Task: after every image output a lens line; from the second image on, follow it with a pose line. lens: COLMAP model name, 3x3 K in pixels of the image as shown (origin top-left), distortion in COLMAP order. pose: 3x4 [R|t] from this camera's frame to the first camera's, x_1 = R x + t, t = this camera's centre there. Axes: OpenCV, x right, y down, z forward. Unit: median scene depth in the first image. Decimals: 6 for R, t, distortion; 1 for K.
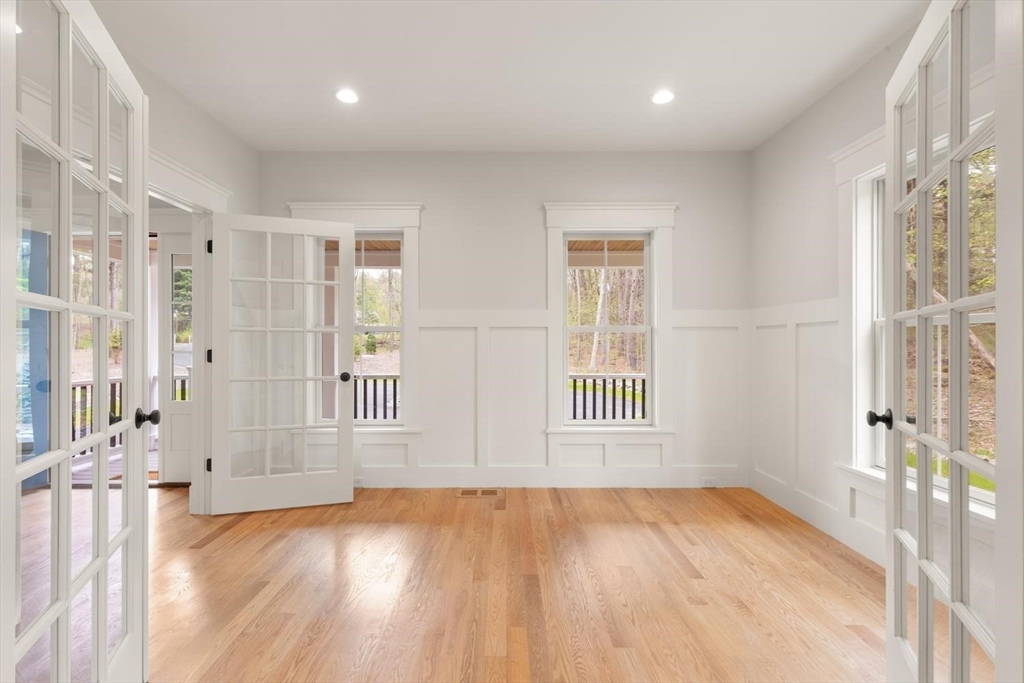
lens RADIAL K [[468.7, 0, 508.5], [0, 468.7, 345.4], [0, 0, 1]] dist [0.014675, 0.000625]
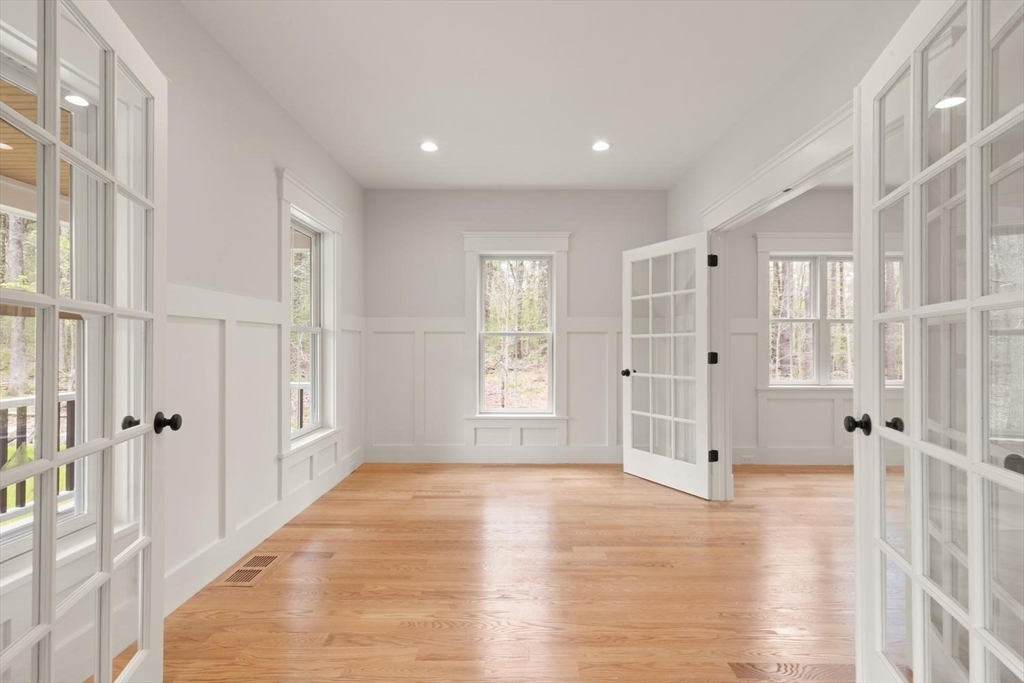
lens RADIAL K [[468.7, 0, 508.4], [0, 468.7, 338.2], [0, 0, 1]] dist [0.014675, 0.000625]
pose [[0.022067, 0.013281, 0.999668, -1.076437], [0.005236, 0.999897, -0.013400, -0.005606], [-0.999743, 0.005530, 0.021995, 0.905445]]
